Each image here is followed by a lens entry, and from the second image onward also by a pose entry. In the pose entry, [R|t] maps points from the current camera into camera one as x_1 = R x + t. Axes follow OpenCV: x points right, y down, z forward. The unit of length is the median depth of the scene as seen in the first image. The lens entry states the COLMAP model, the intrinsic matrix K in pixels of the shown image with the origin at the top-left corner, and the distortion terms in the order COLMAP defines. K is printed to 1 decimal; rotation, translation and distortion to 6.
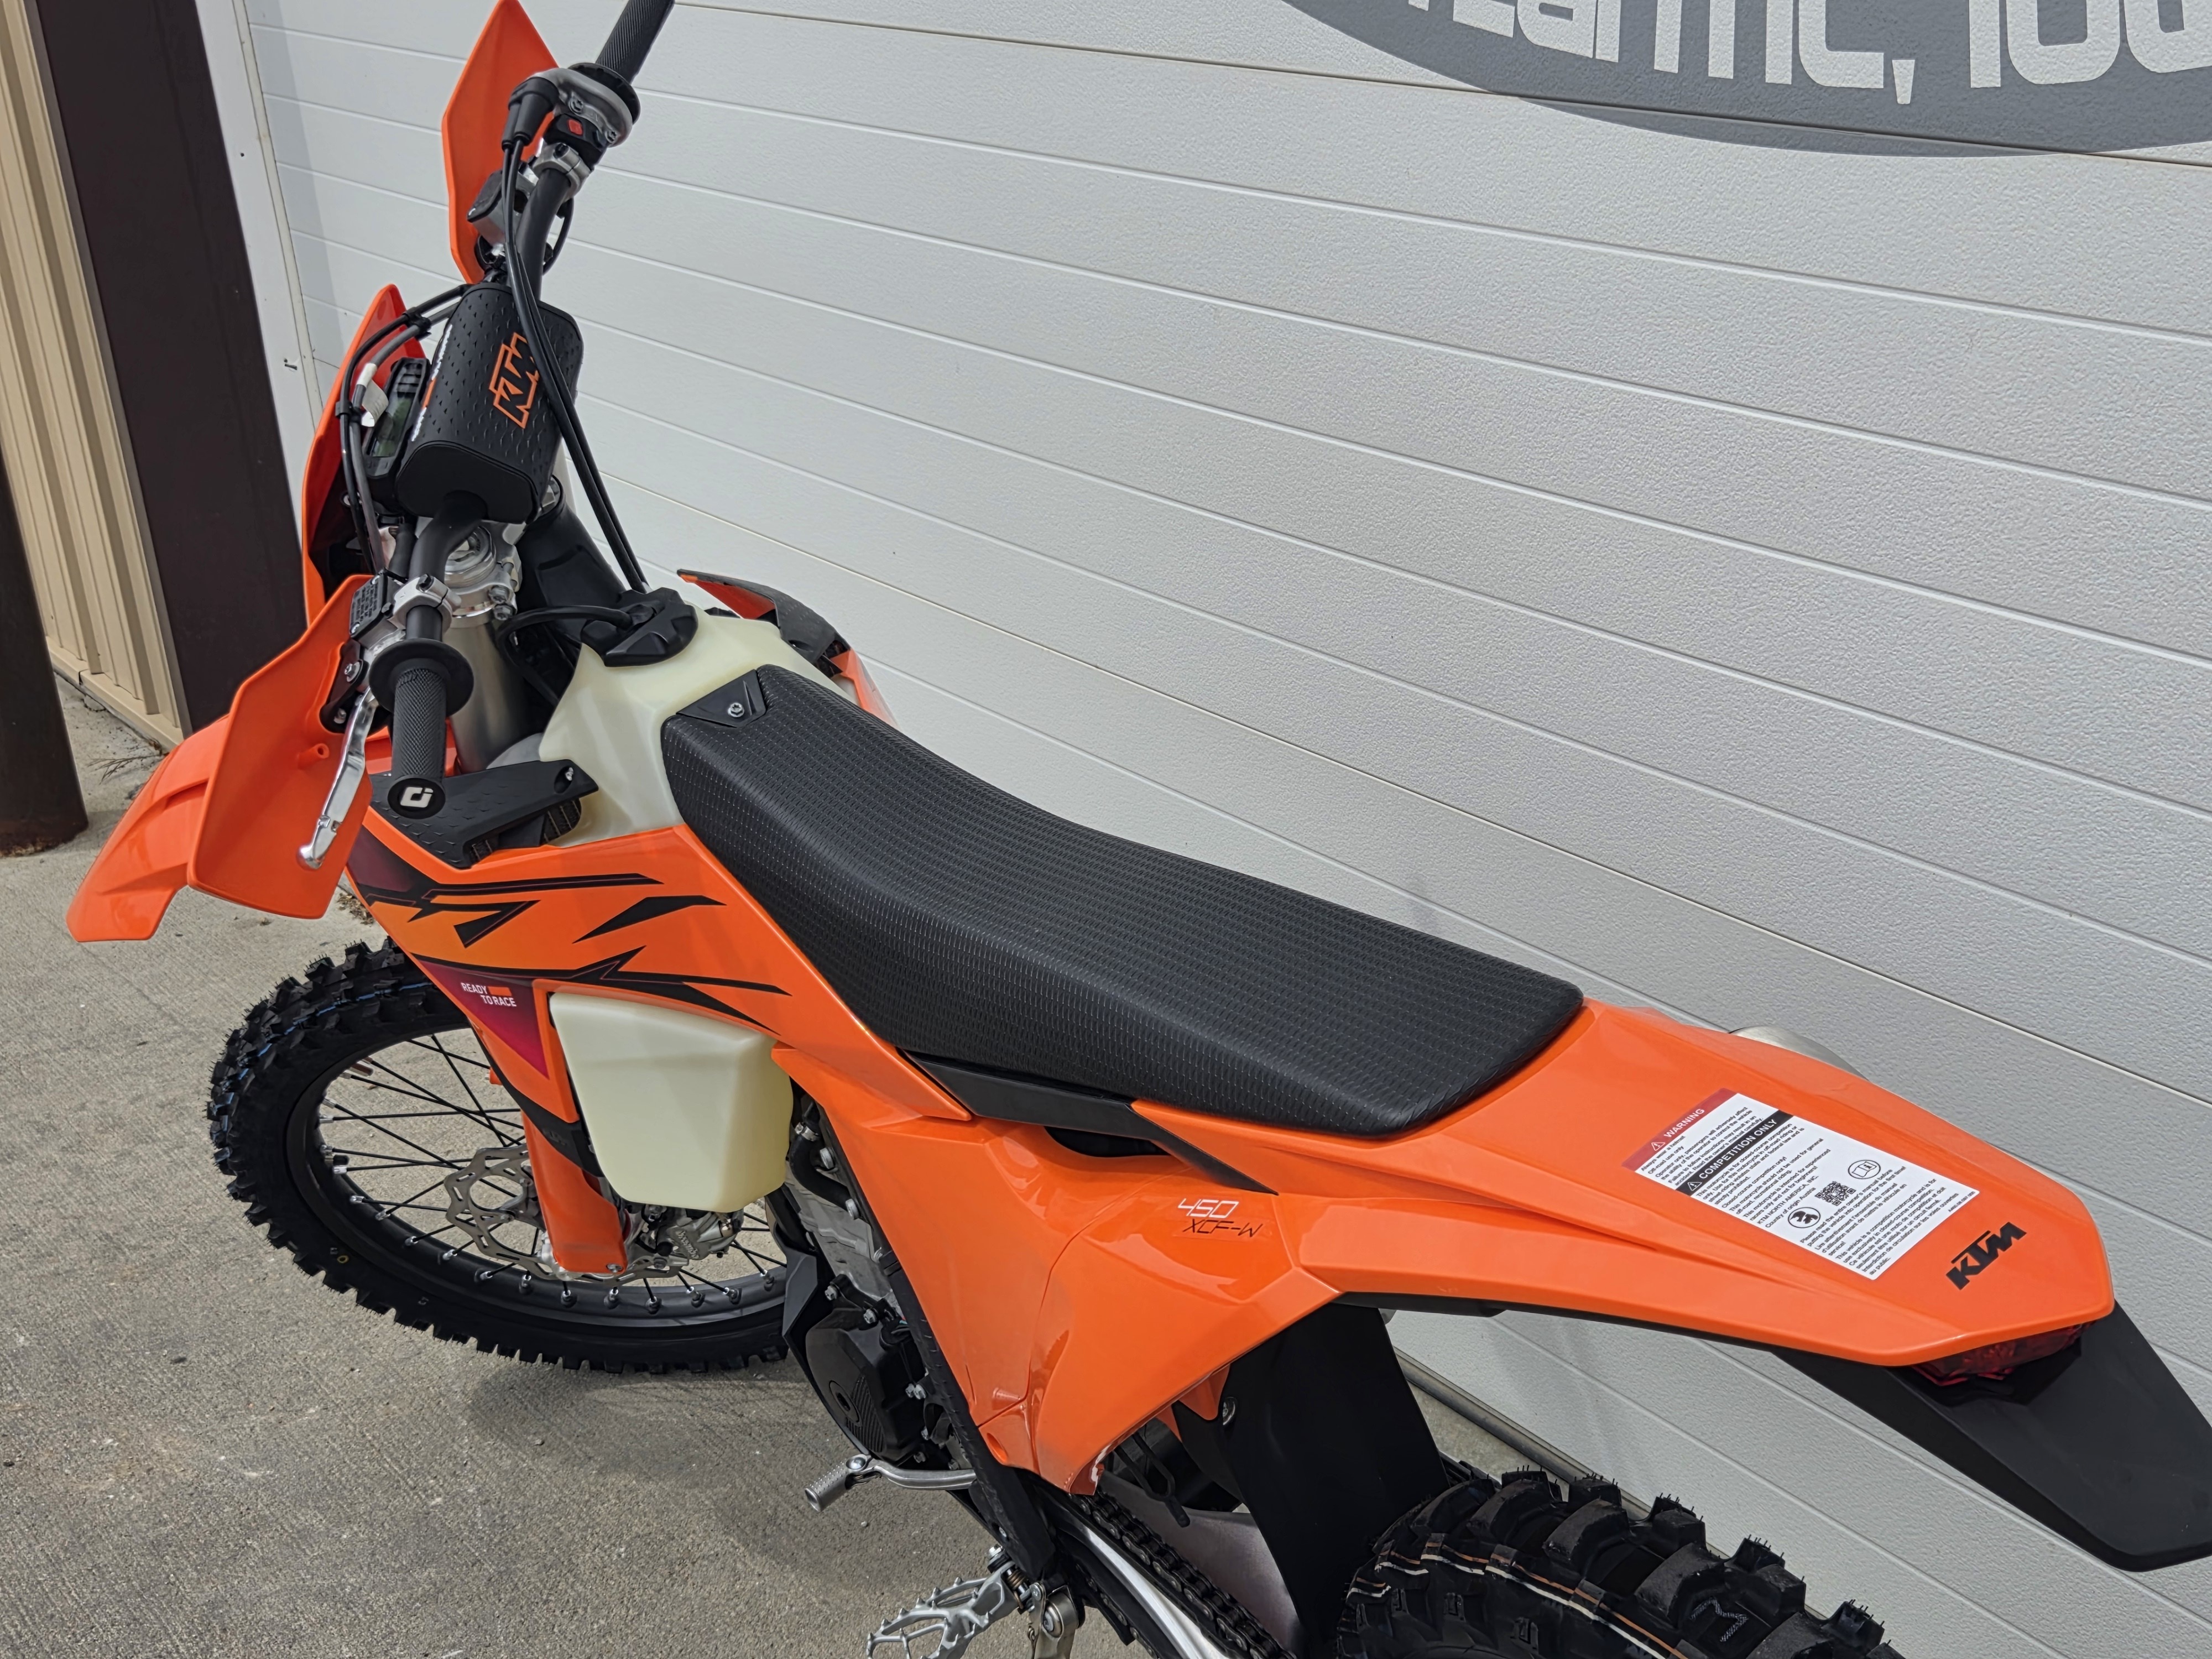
lens RADIAL K [[2844.0, 0, 1169.2], [0, 2844.0, 830.6], [0, 0, 1]] dist [0.062839, 0.000000]
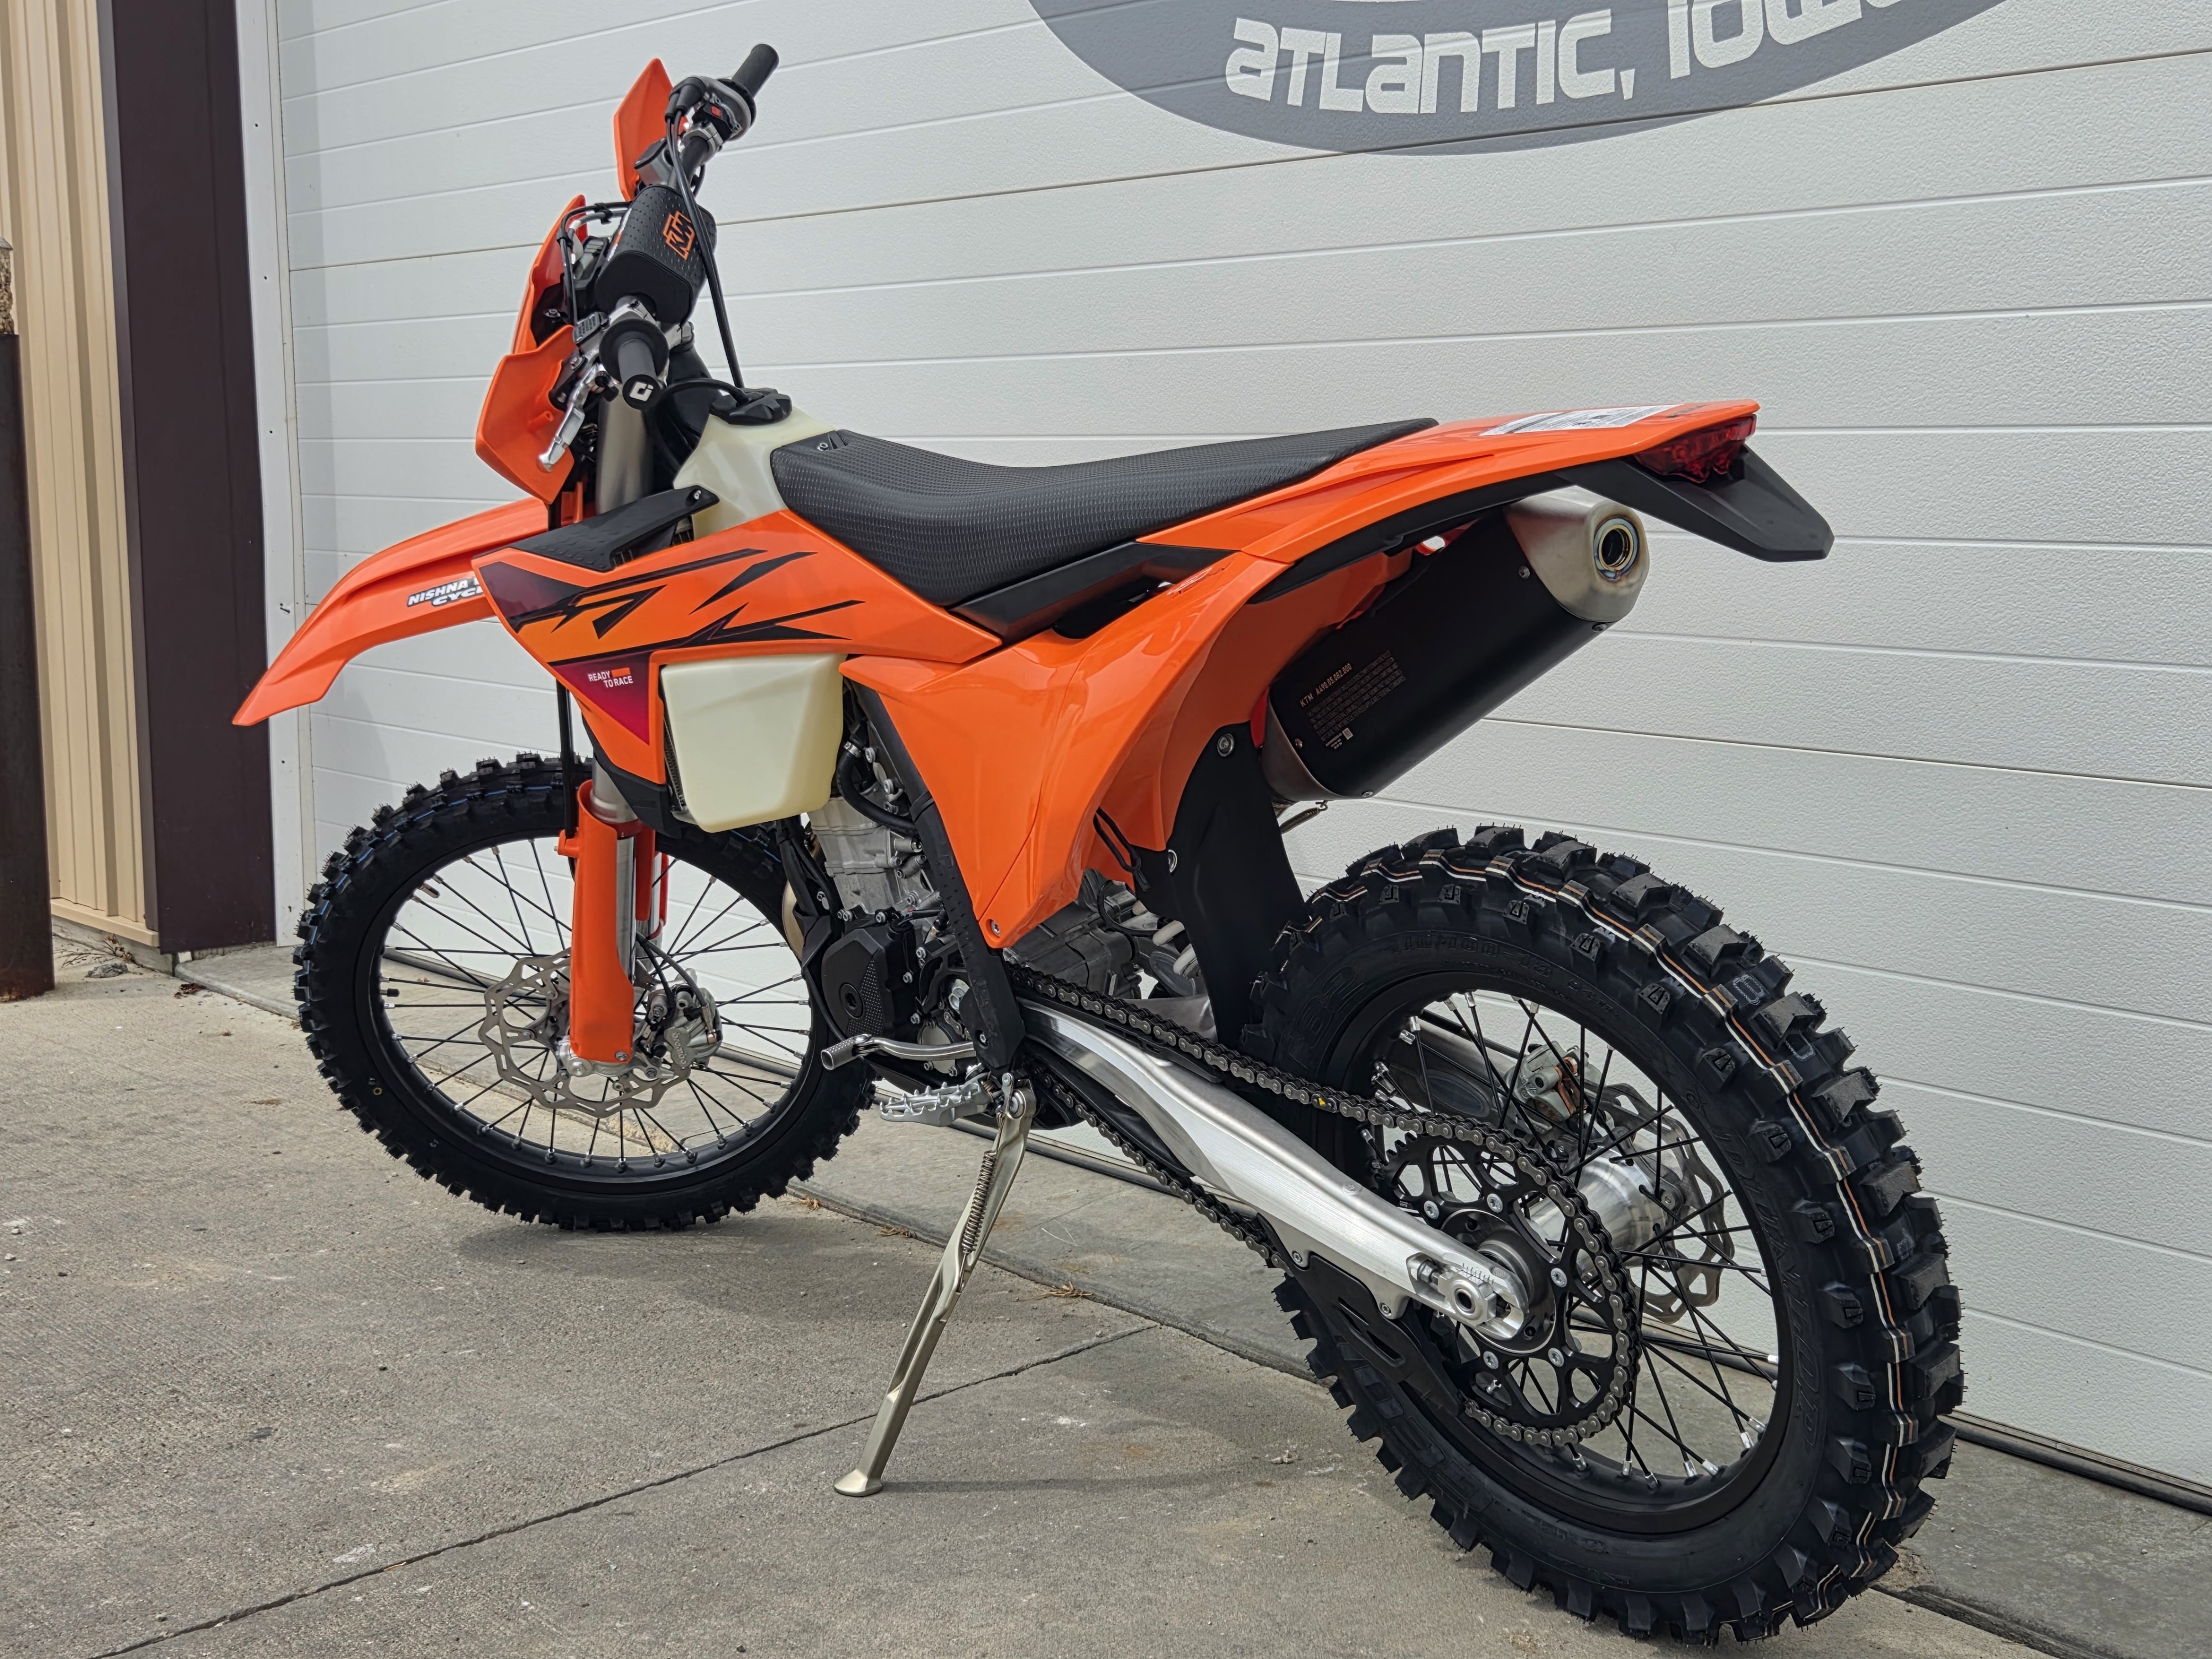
lens RADIAL K [[2844.0, 0, 1096.0], [0, 2844.0, 793.7], [0, 0, 1]] dist [0.062839, 0.000000]
pose [[0.996760, 0.052411, 0.061009, -0.089968], [-0.034441, 0.963603, -0.265108, 0.472399], [-0.072683, 0.262148, 0.962287, -0.313514]]
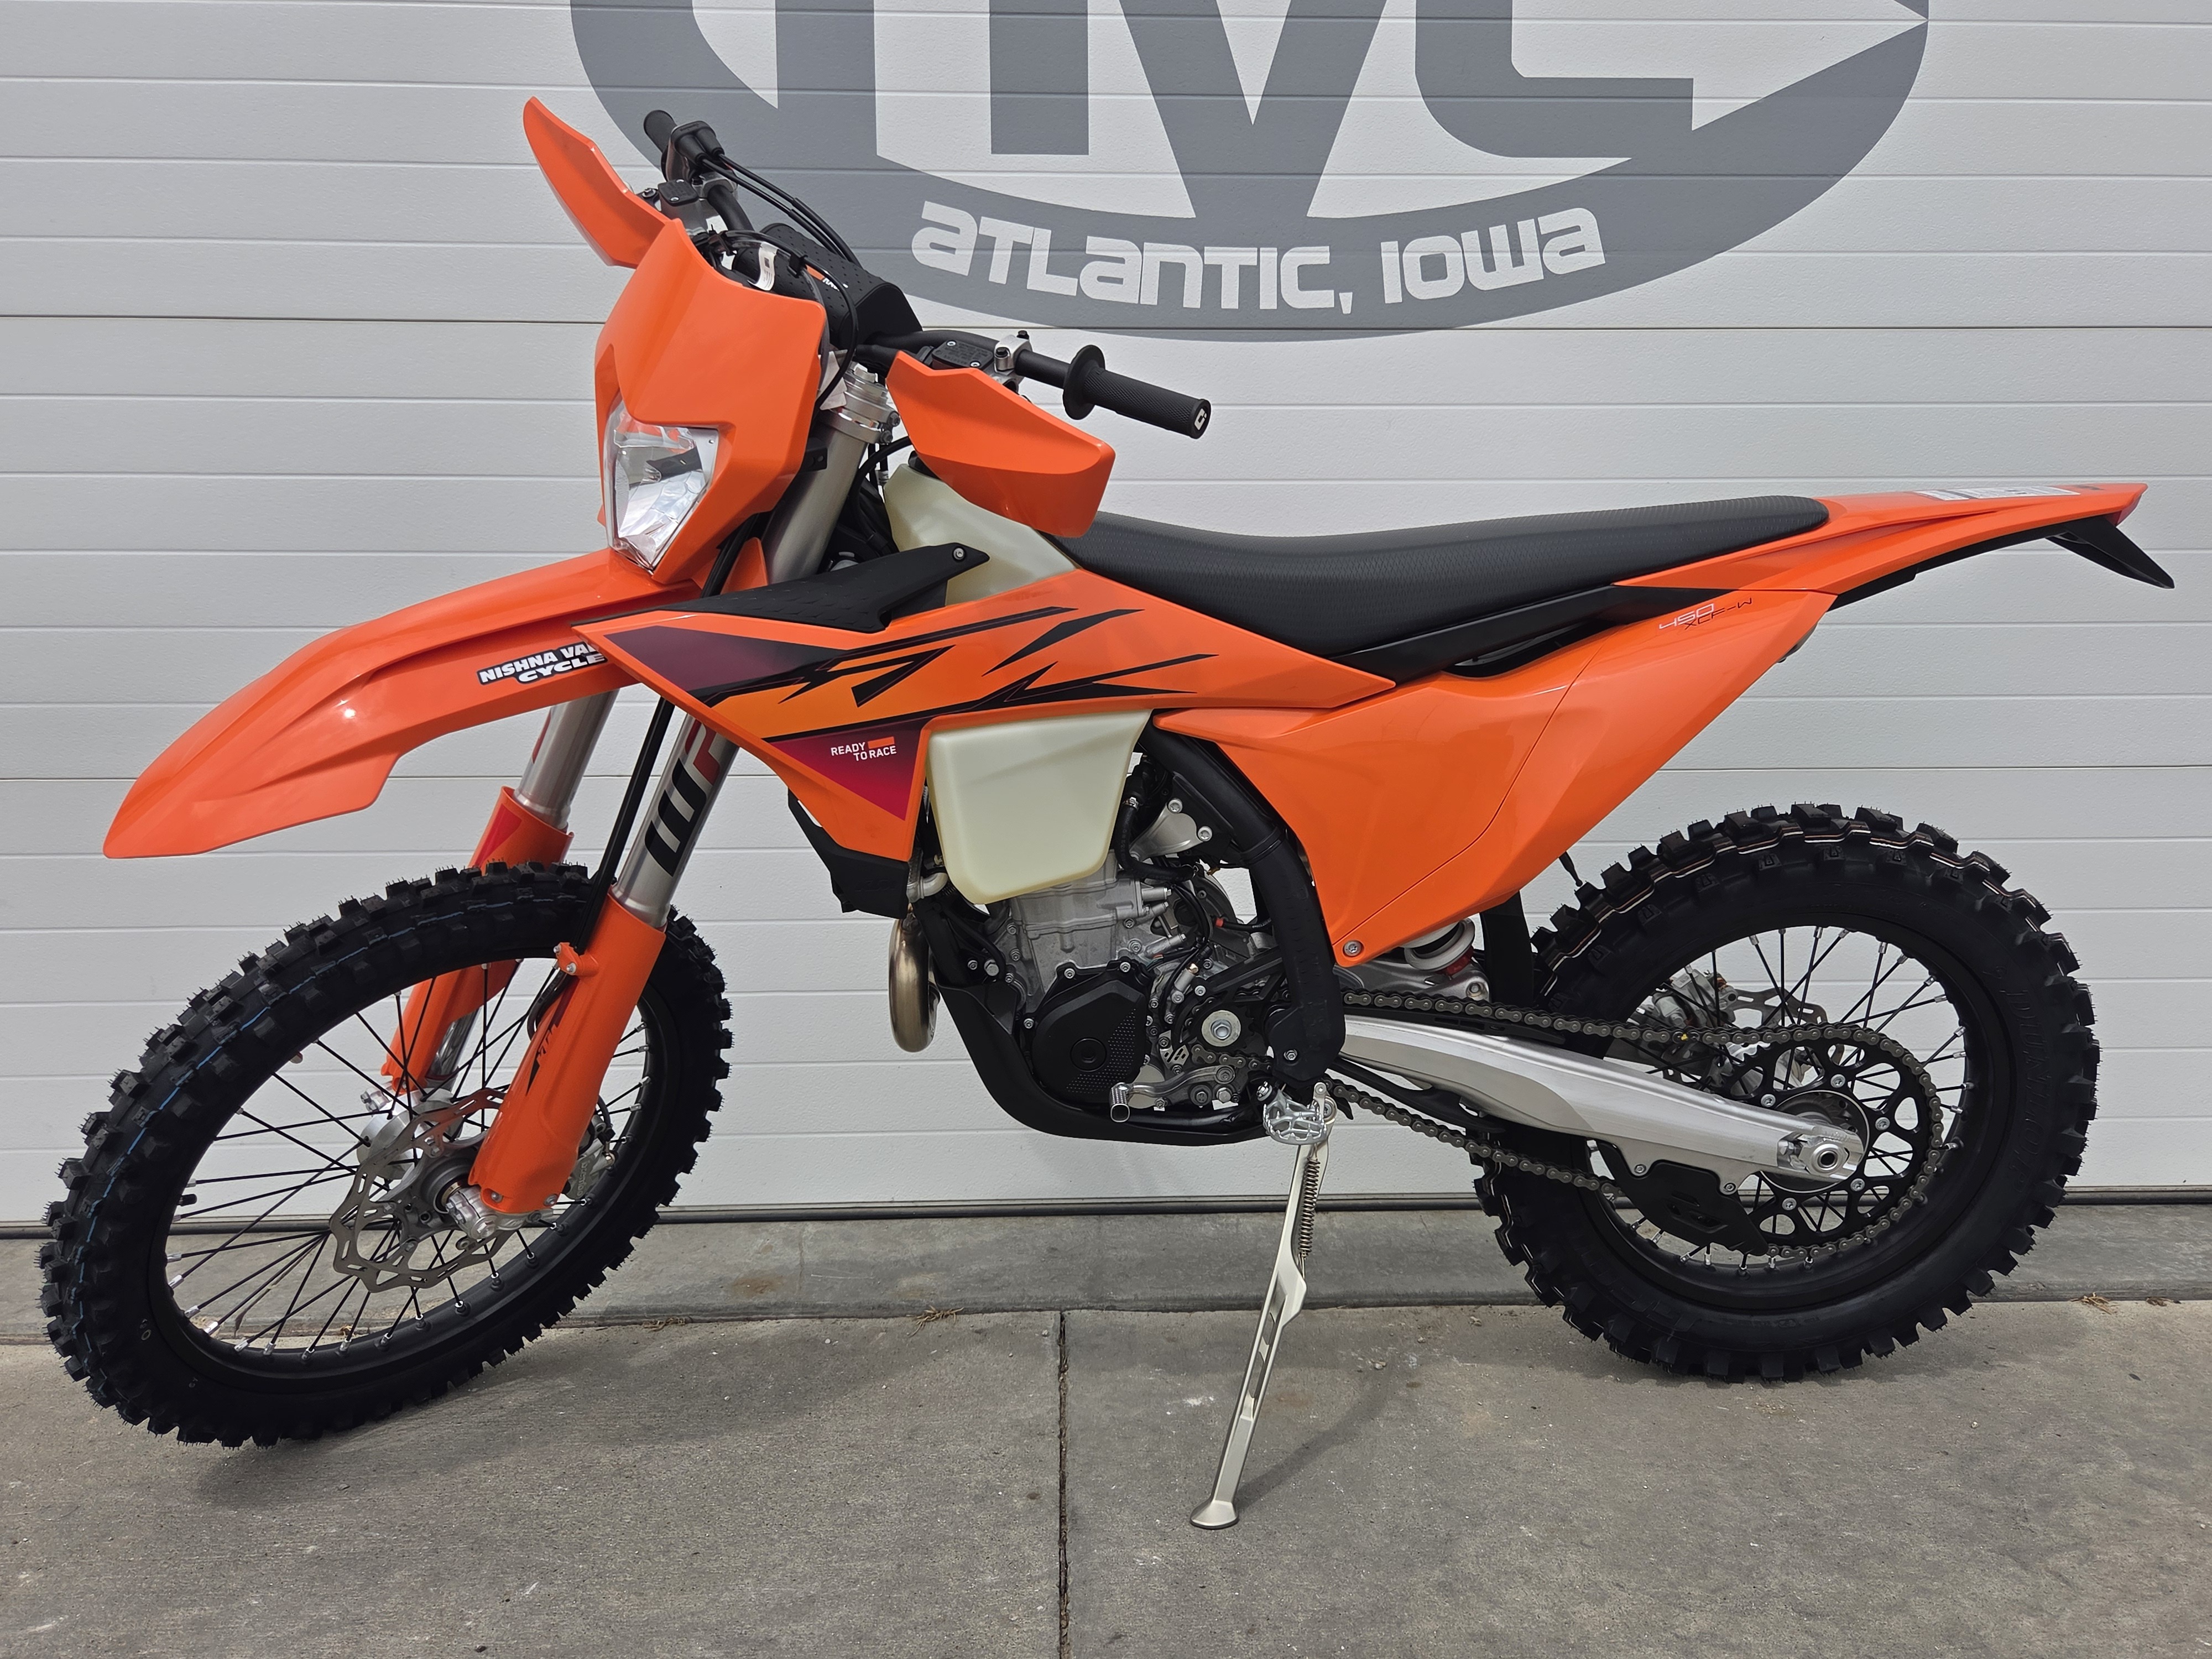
lens RADIAL K [[1710.2, 0, 1134.9], [0, 1710.2, 817.9], [0, 0, 1]] dist [0.060875, -0.050028]
pose [[0.559479, -0.003000, 0.828839, -0.807760], [0.284526, 0.939922, -0.188658, 0.264833], [-0.778478, 0.341377, 0.526720, 0.539029]]
